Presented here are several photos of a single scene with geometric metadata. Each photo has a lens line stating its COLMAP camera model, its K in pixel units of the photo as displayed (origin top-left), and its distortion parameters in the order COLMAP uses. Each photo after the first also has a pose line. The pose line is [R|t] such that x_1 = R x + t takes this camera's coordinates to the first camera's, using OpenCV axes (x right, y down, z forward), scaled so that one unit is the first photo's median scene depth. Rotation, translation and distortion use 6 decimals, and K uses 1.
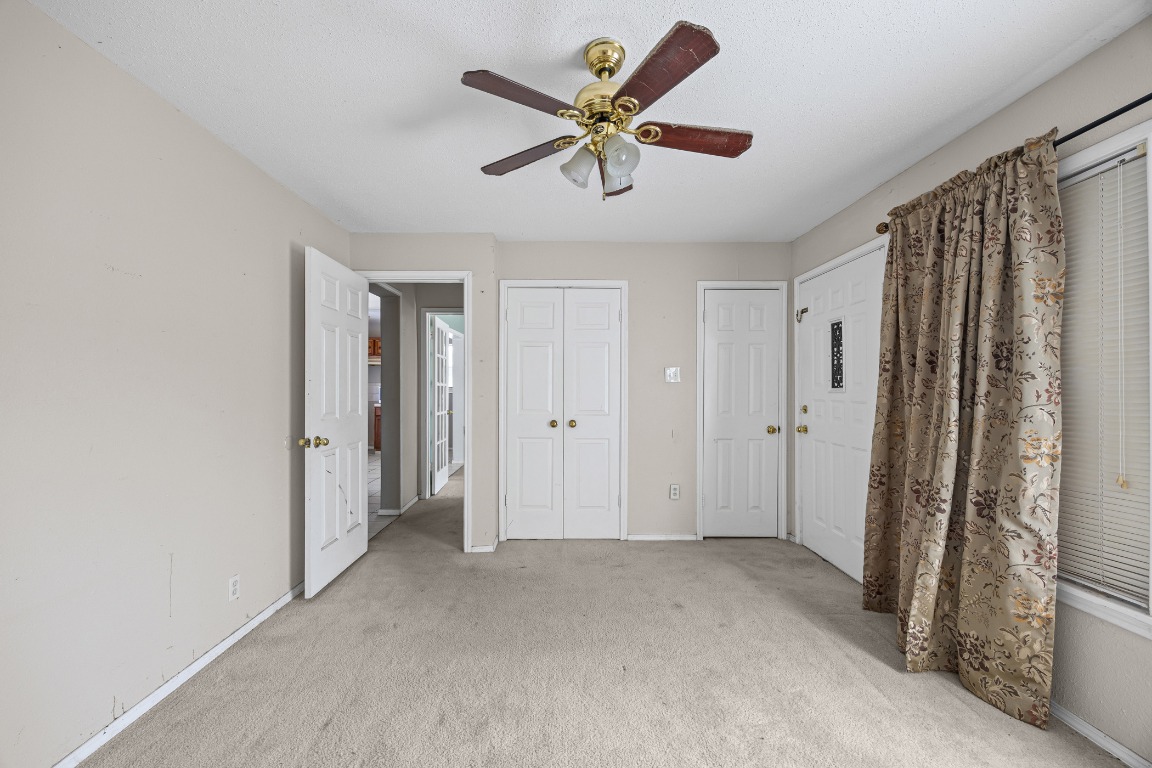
lens RADIAL K [[451.0, 0, 572.4], [0, 451.0, 388.0], [0, 0, 1]] dist [-0.000950, 0.000515]
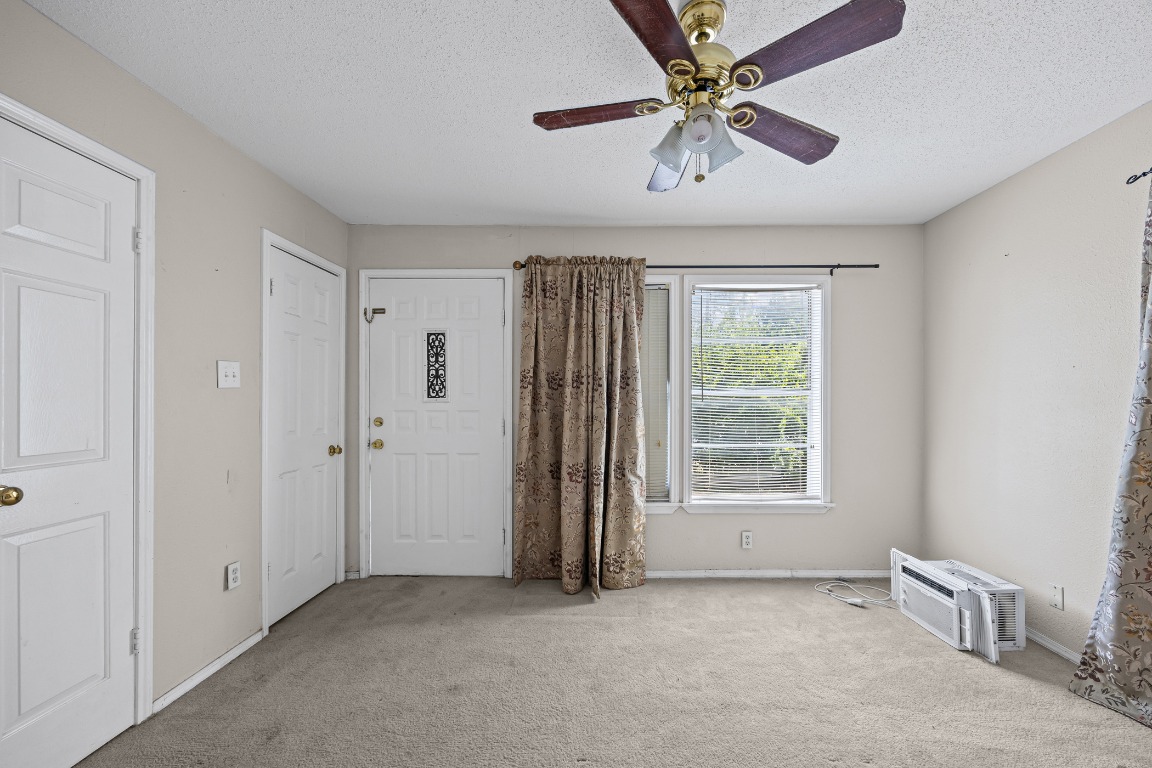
lens RADIAL K [[450.9, 0, 608.4], [0, 450.9, 400.1], [0, 0, 1]] dist [-0.002273, -0.000493]
pose [[0.000538, -0.002284, 0.999997, -0.446582], [-0.000355, 0.999997, 0.002284, 0.002623], [-1.000000, -0.000357, 0.000537, 0.650326]]
